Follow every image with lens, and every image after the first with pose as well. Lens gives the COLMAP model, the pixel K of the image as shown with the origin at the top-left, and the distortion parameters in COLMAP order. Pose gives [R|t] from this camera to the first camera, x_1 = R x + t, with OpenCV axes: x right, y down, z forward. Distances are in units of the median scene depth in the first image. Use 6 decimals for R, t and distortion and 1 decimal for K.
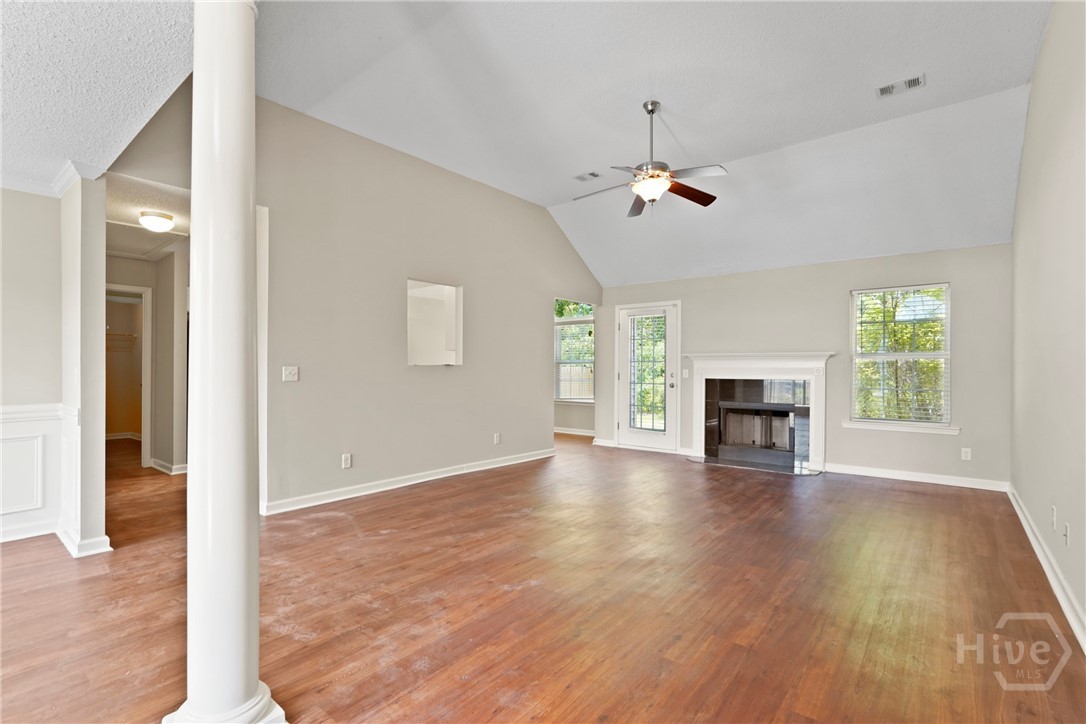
lens RADIAL K [[511.9, 0, 524.0], [0, 511.9, 367.4], [0, 0, 1]] dist [-0.000356, 0.000849]
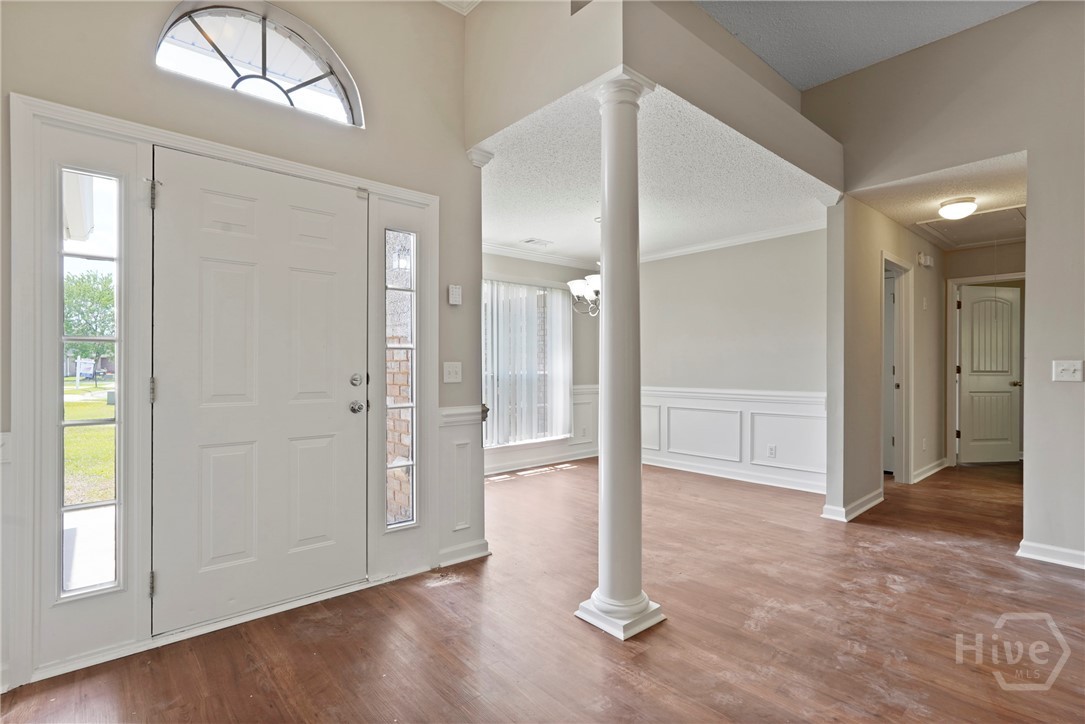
lens RADIAL K [[522.6, 0, 551.3], [0, 522.6, 366.3], [0, 0, 1]] dist [-0.001769, 0.000496]
pose [[-0.136863, 0.002711, -0.990586, 0.398977], [0.005106, 0.999985, 0.002031, 0.000469], [0.990577, -0.004780, -0.136875, 0.448457]]
